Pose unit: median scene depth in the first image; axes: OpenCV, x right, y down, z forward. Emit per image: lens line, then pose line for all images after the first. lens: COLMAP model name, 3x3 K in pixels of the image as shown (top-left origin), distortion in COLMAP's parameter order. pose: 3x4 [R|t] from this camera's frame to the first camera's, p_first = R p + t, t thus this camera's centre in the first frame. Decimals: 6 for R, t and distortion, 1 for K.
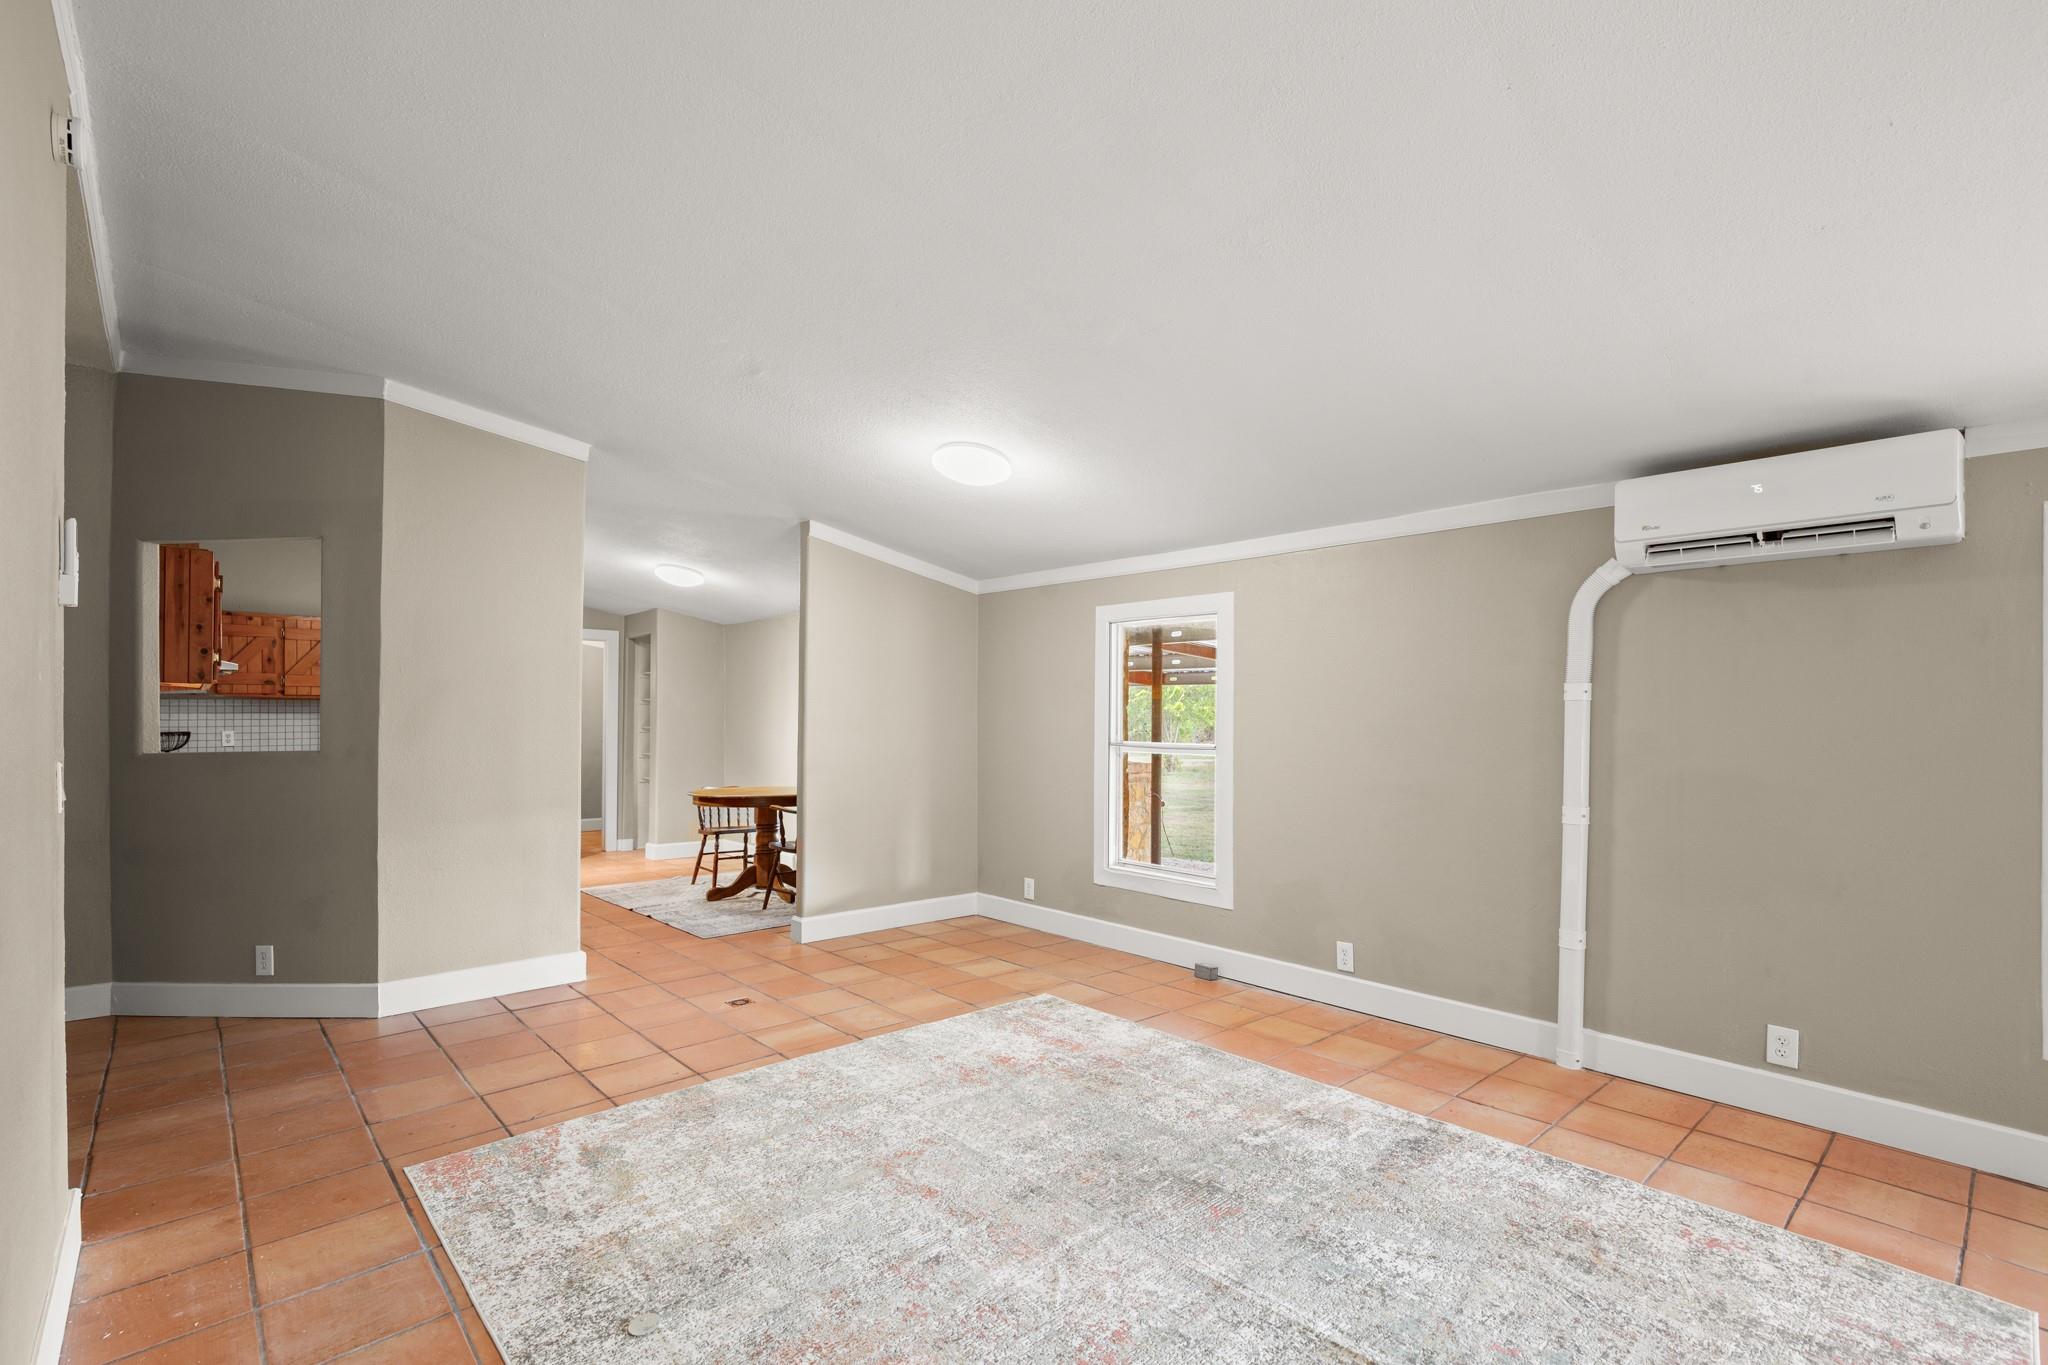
lens RADIAL K [[935.3, 0, 1034.7], [0, 935.3, 714.0], [0, 0, 1]] dist [-0.002229, 0.004706]
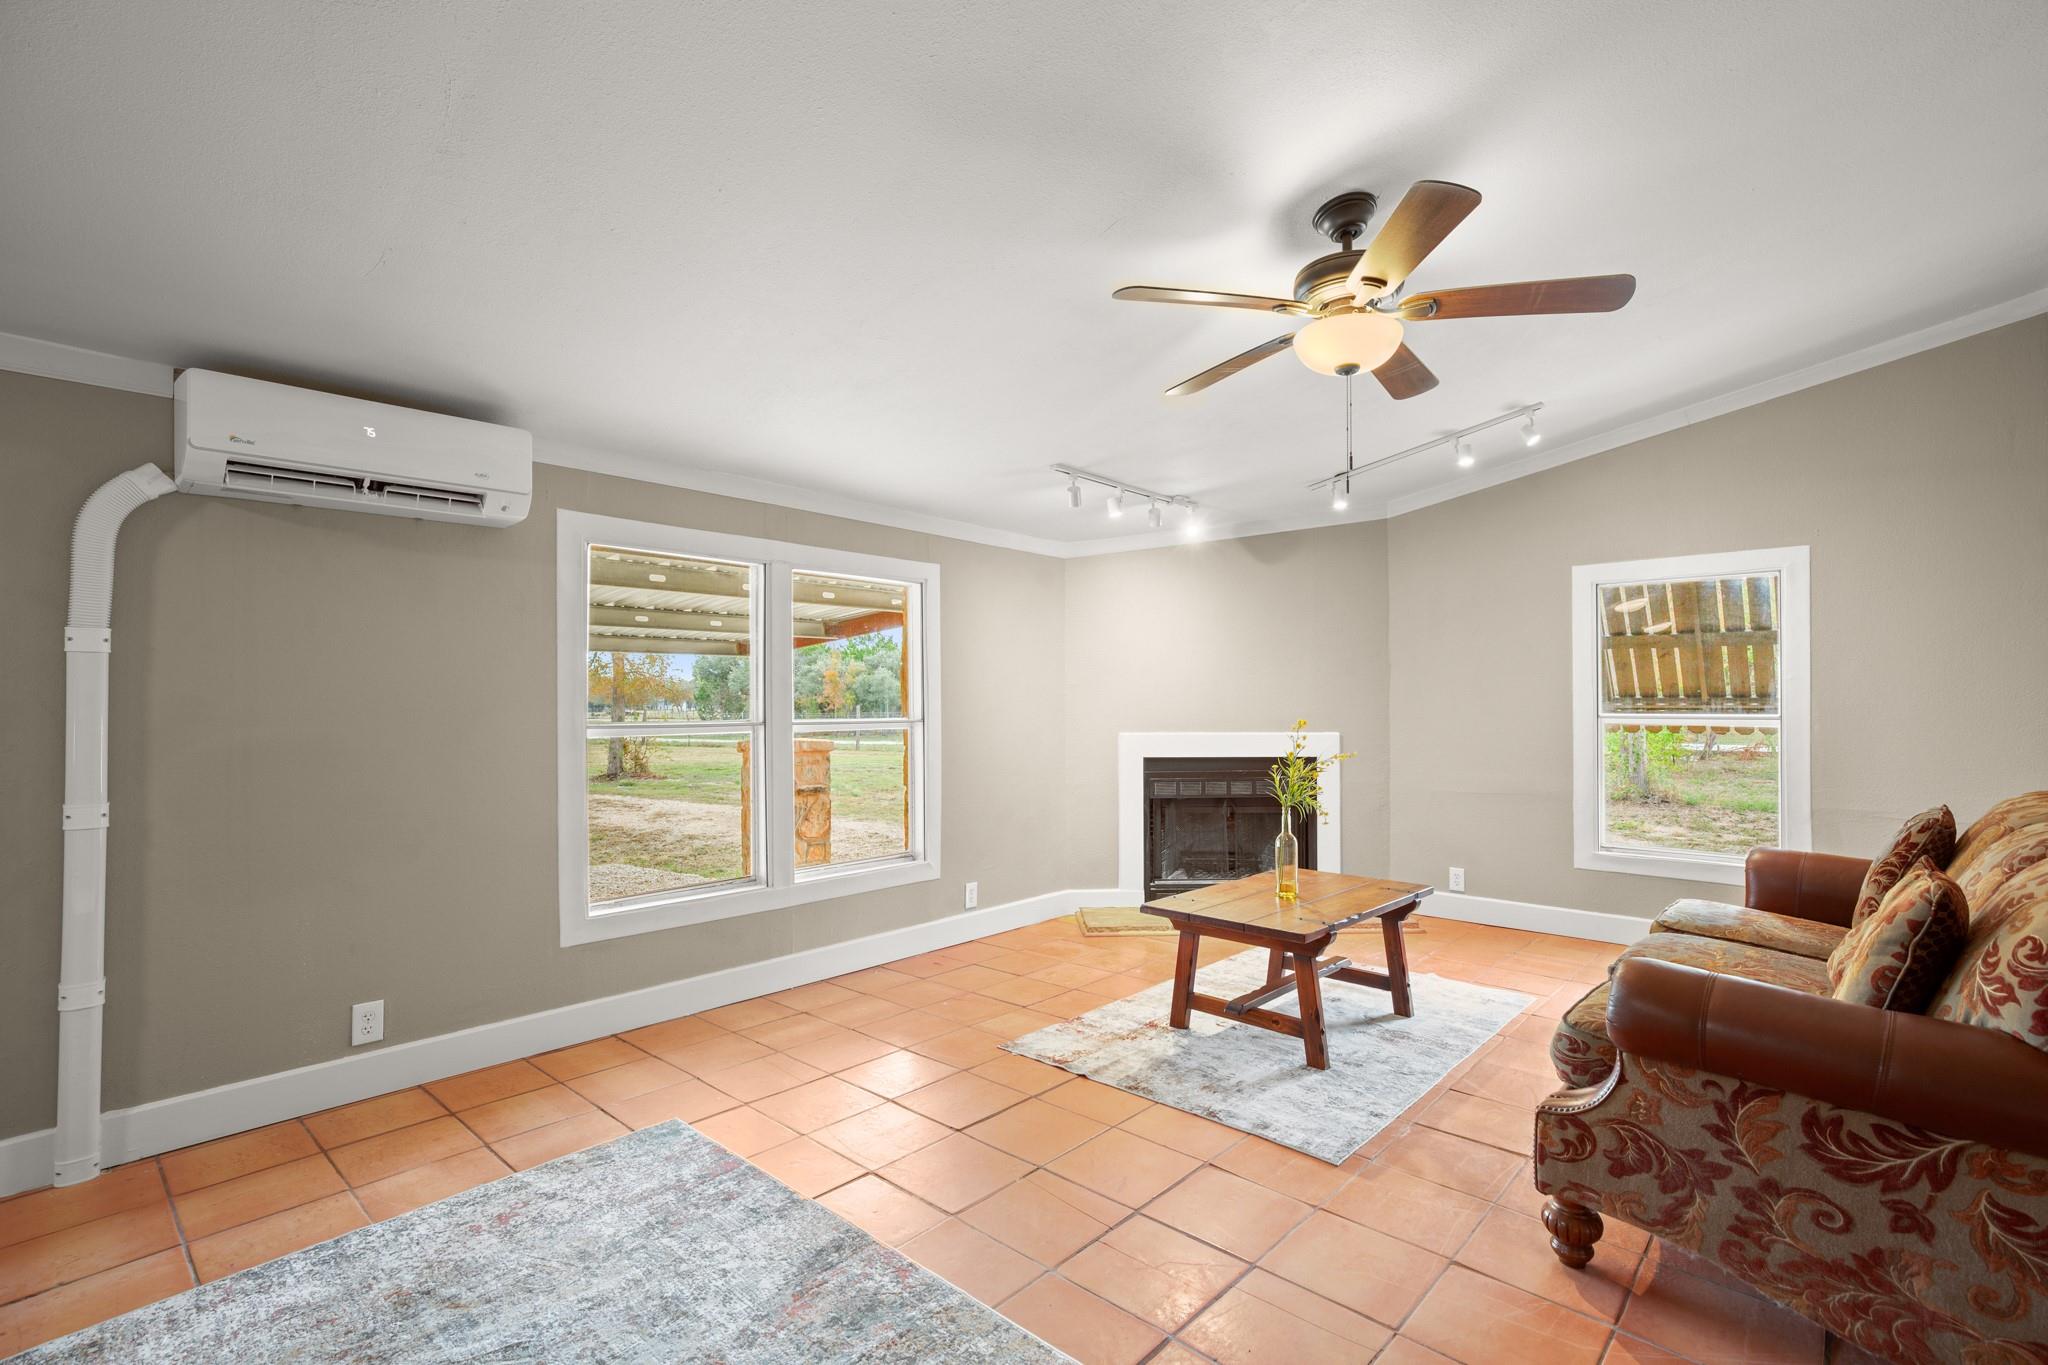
lens RADIAL K [[935.3, 0, 1037.2], [0, 935.3, 688.0], [0, 0, 1]] dist [-0.002229, 0.004706]
pose [[-0.087986, 0.004486, 0.996112, -0.188033], [0.000569, 0.999990, -0.004453, 0.017022], [-0.996122, 0.000175, -0.087988, 0.361486]]
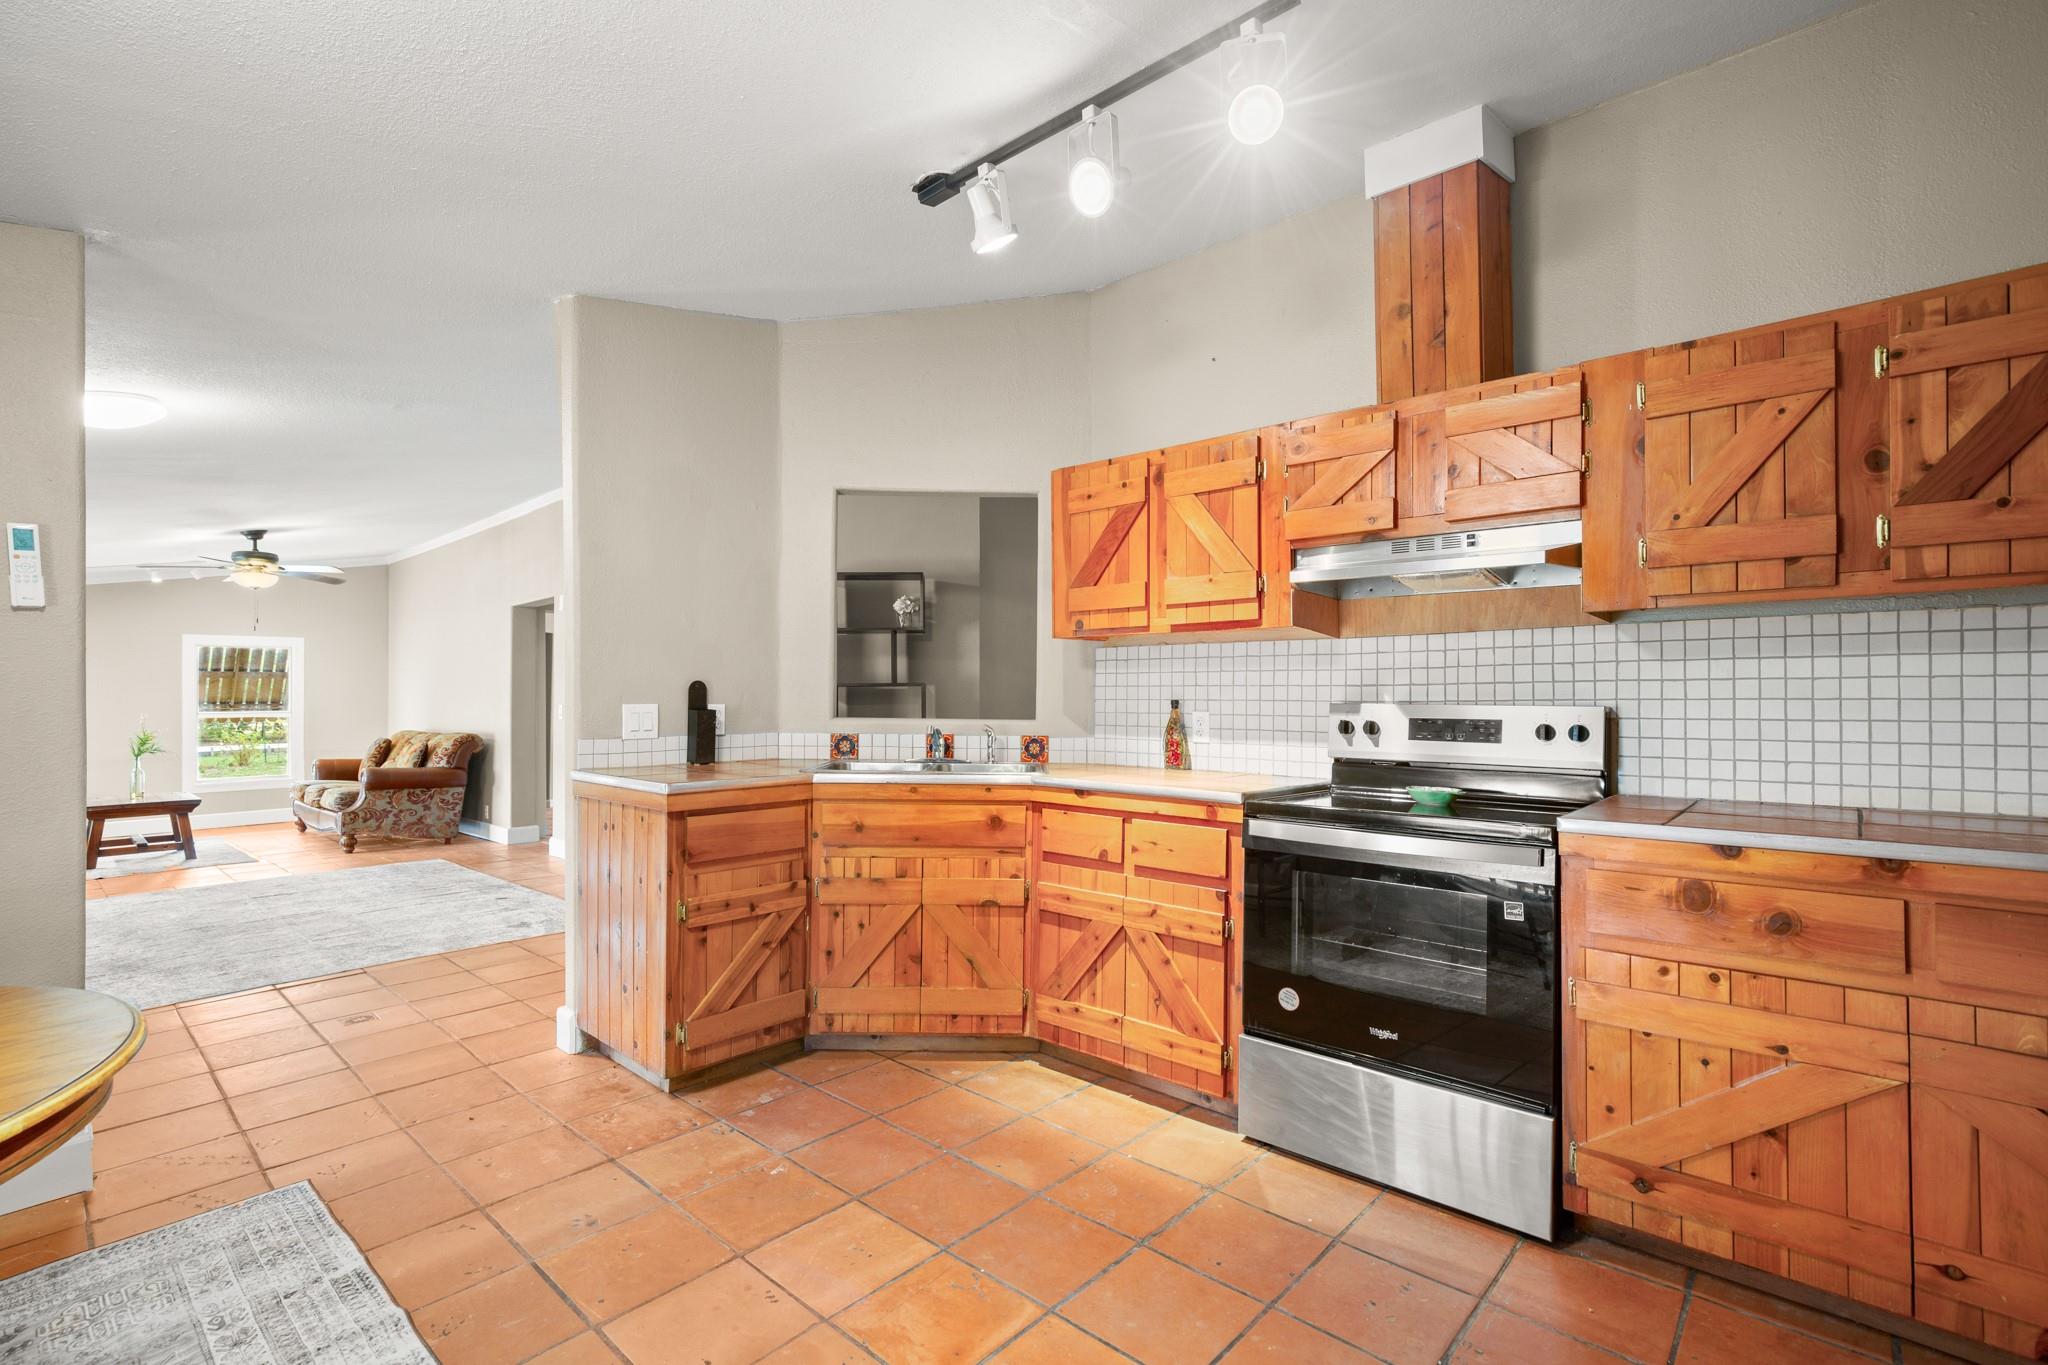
lens RADIAL K [[935.3, 0, 1018.0], [0, 935.3, 697.7], [0, 0, 1]] dist [-0.002229, 0.004706]
pose [[-0.996794, 0.000087, -0.080009, -1.026675], [0.000467, 0.999989, -0.004725, 0.023807], [0.080008, -0.004747, -0.996783, 2.308081]]
